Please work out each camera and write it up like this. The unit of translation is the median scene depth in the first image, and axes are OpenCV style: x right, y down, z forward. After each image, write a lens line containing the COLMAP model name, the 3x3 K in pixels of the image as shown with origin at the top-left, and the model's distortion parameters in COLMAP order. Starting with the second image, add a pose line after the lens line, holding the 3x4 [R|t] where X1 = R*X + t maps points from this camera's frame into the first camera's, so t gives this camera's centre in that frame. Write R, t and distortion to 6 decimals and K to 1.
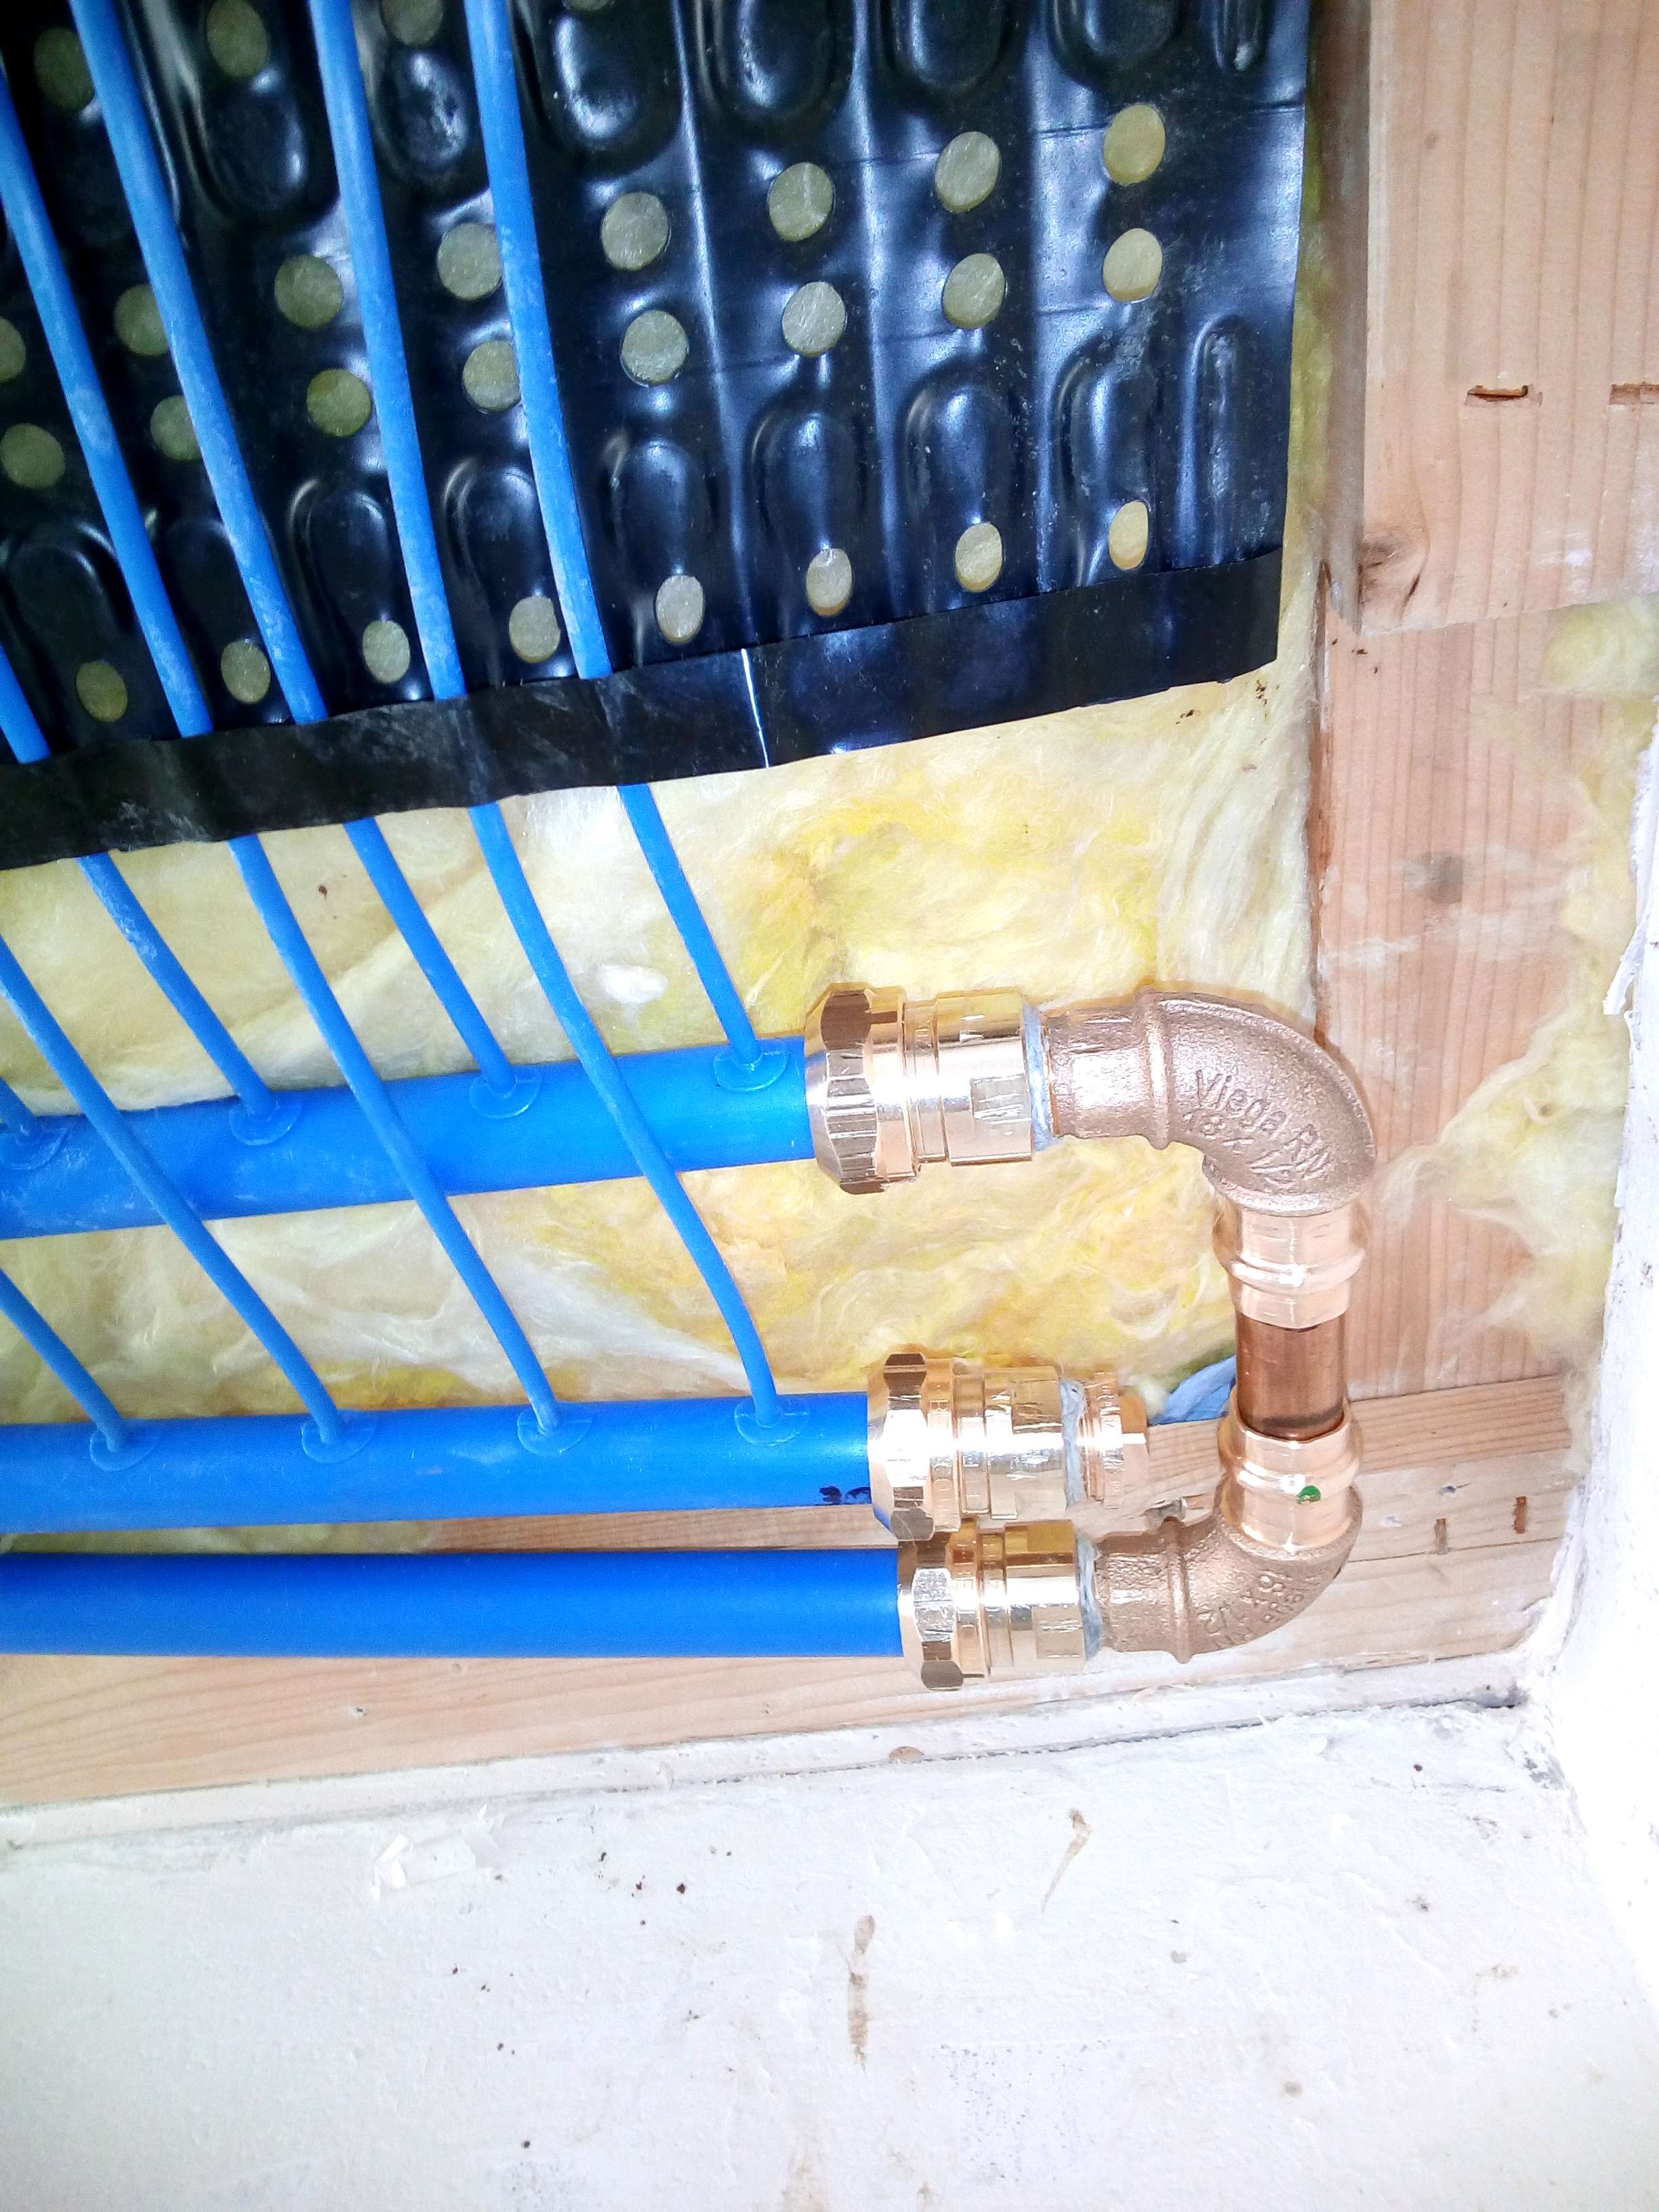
lens RADIAL K [[1725.2, 0, 829.5], [0, 1725.2, 1106.0], [0, 0, 1]] dist [0.142107, -0.262279]
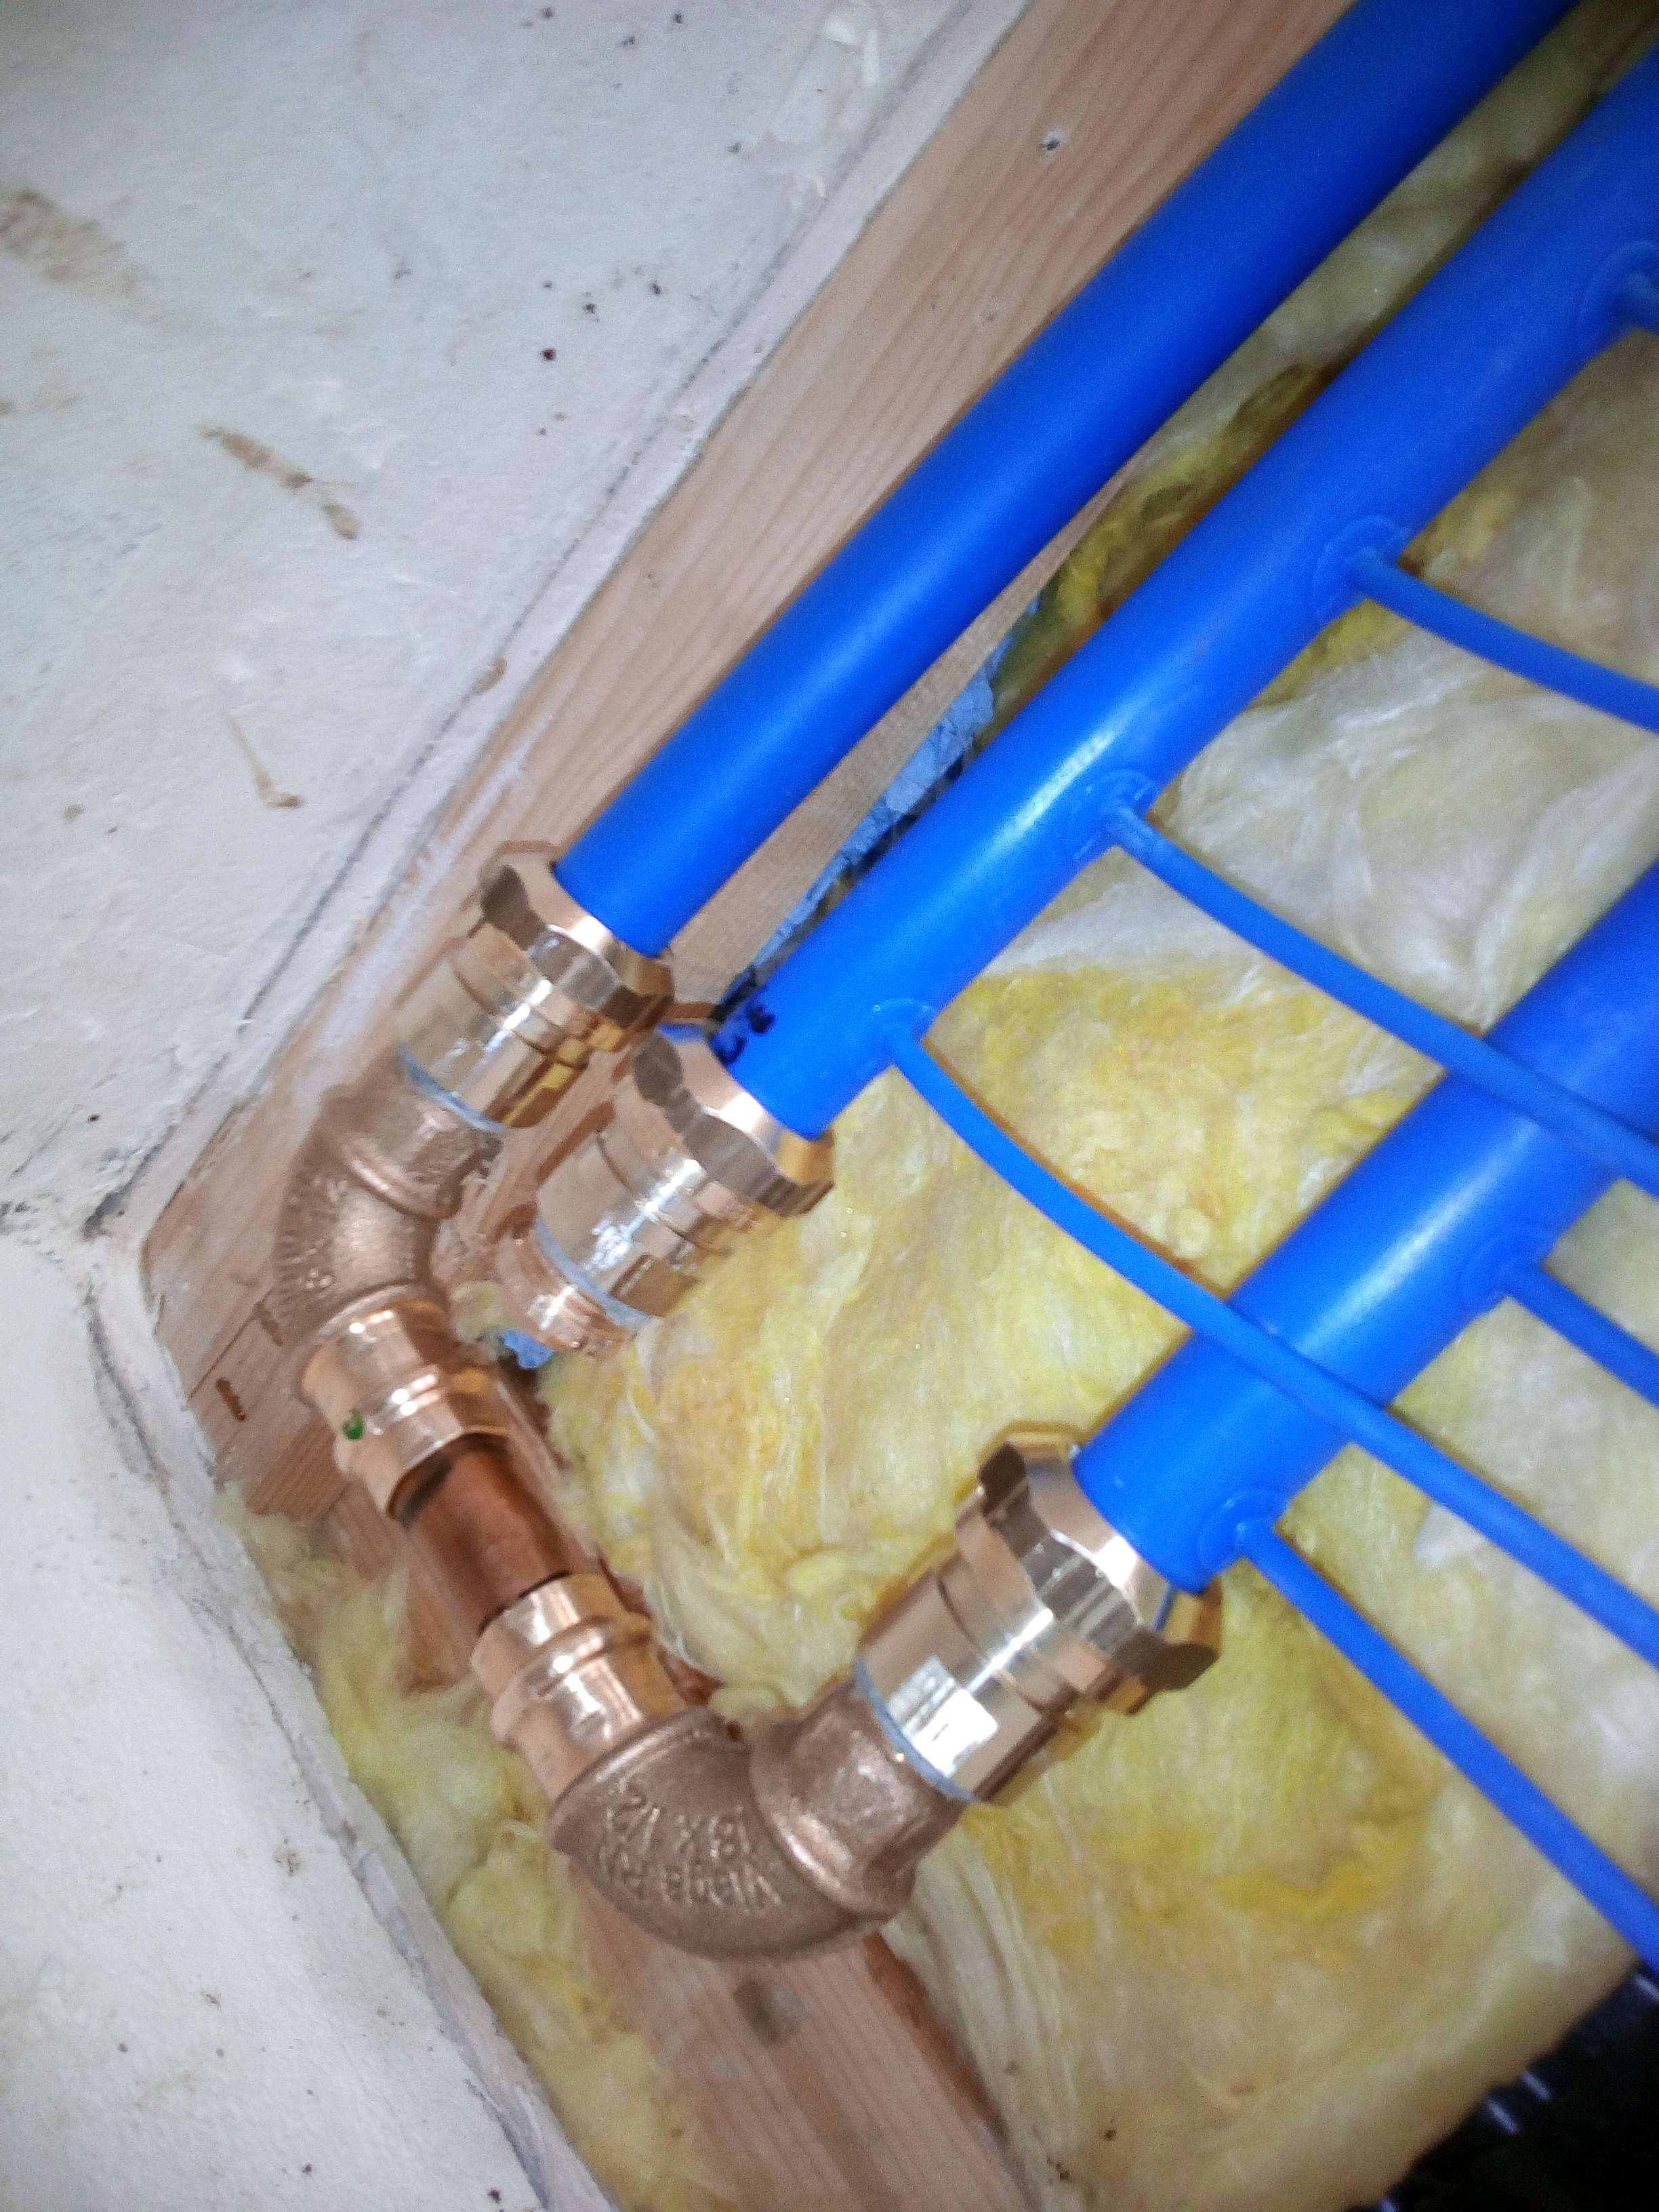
lens RADIAL K [[1725.2, 0, 829.5], [0, 1725.2, 1106.0], [0, 0, 1]] dist [0.142107, -0.262279]
pose [[-0.701145, 0.637579, 0.319199, -0.194720], [-0.689197, -0.720766, -0.074191, 0.193187], [0.182765, -0.272009, 0.944779, 0.250314]]
